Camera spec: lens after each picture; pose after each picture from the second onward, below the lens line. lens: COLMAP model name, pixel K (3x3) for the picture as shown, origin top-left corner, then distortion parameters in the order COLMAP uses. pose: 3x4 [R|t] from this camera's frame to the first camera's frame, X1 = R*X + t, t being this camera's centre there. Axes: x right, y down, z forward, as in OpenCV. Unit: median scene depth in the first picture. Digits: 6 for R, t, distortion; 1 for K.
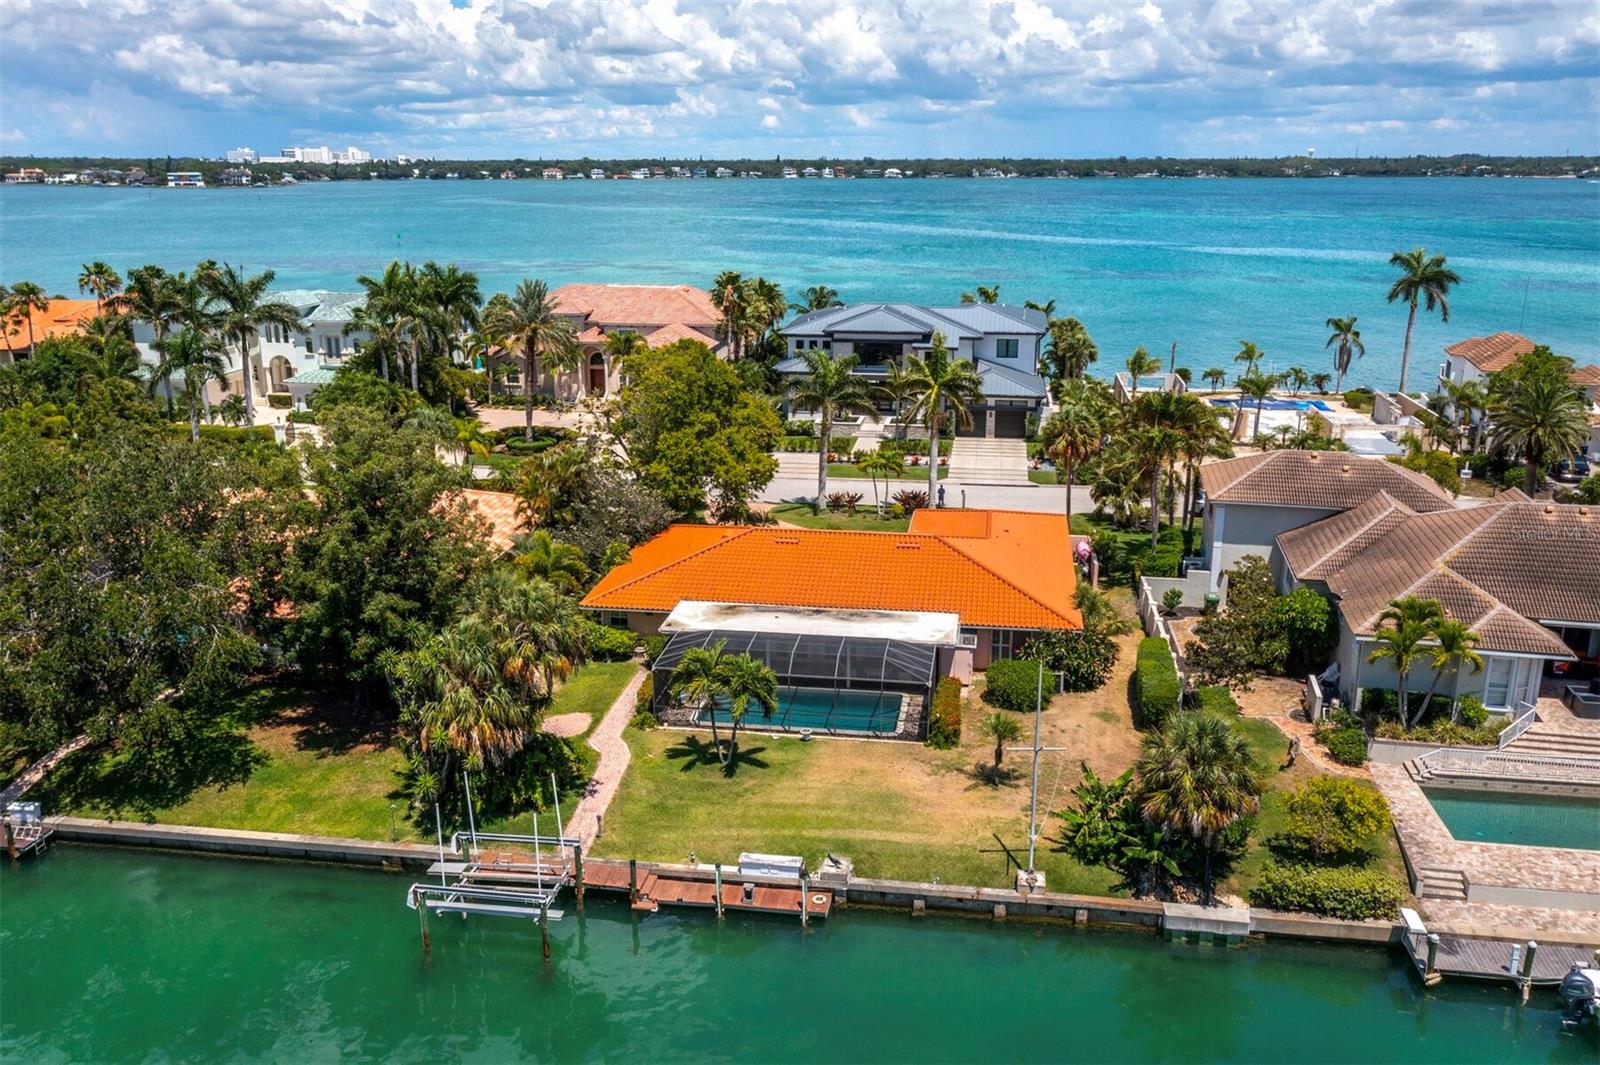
lens RADIAL K [[1304.2, 0, 800.0], [0, 1304.2, 532.5], [0, 0, 1]] dist [0.001276, 0.037312]
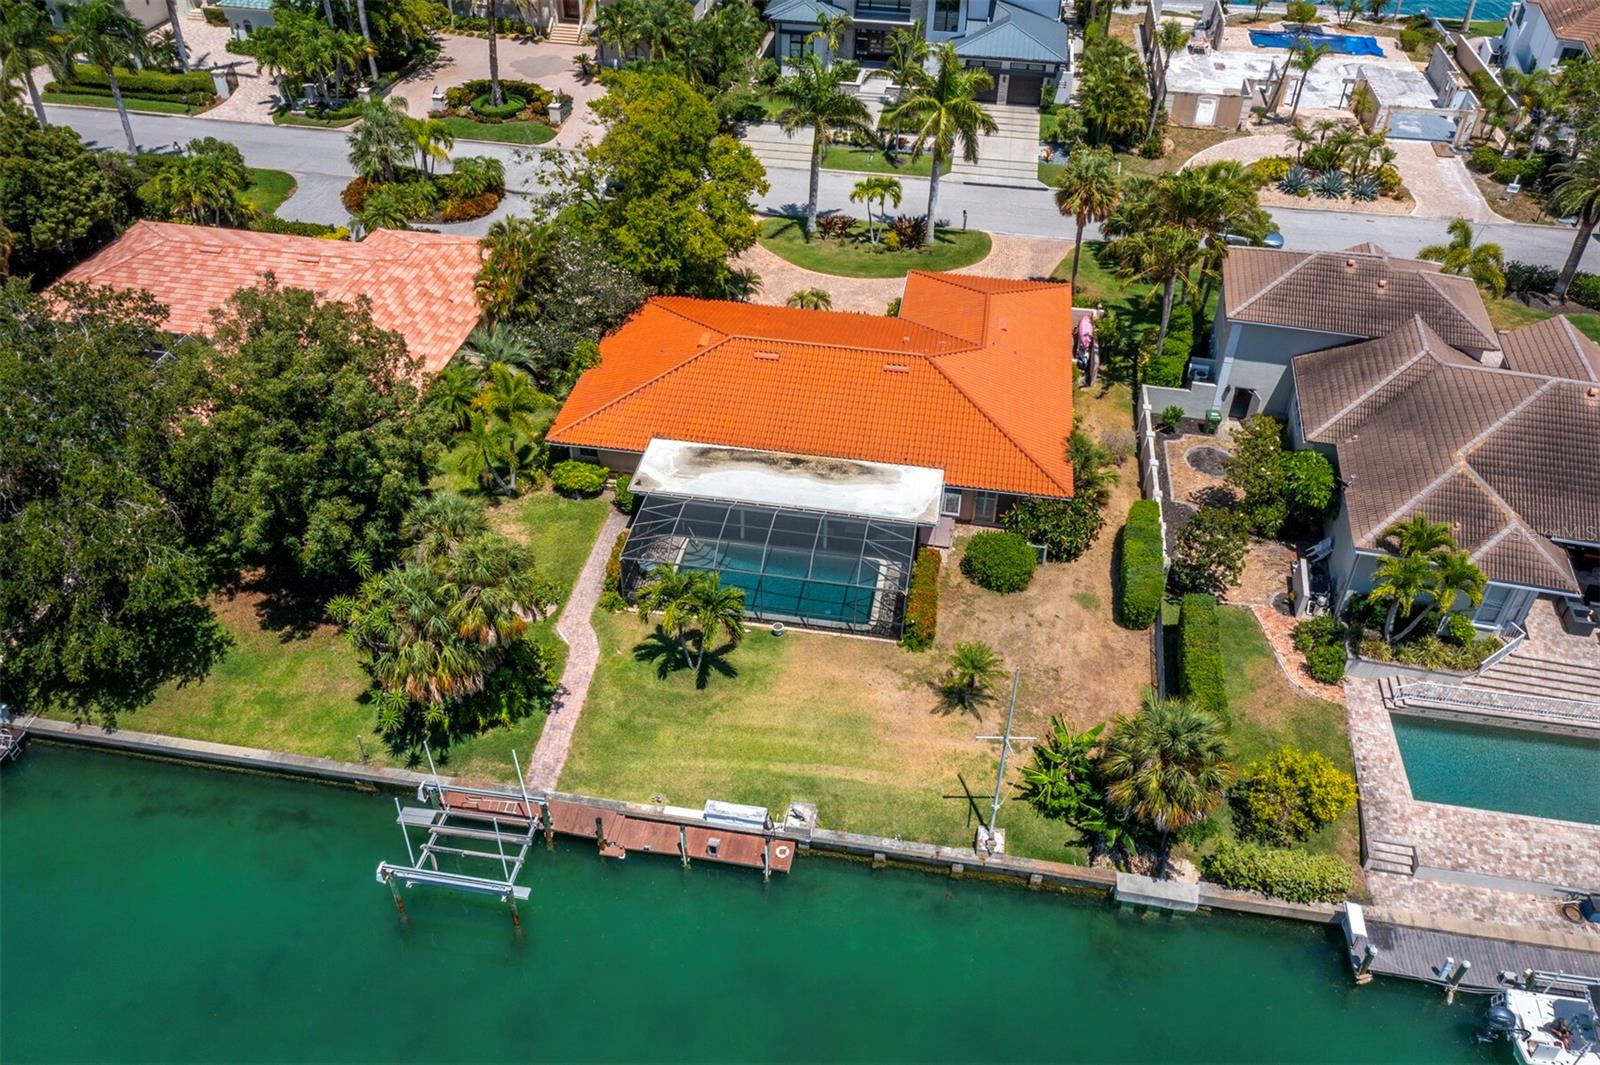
lens RADIAL K [[1248.6, 0, 800.0], [0, 1248.6, 532.5], [0, 0, 1]] dist [-0.000850, 0.038617]
pose [[0.999779, 0.020745, 0.003511, 0.017223], [-0.020488, 0.921978, 0.386699, -0.286499], [0.004785, -0.386685, 0.922199, 0.167434]]
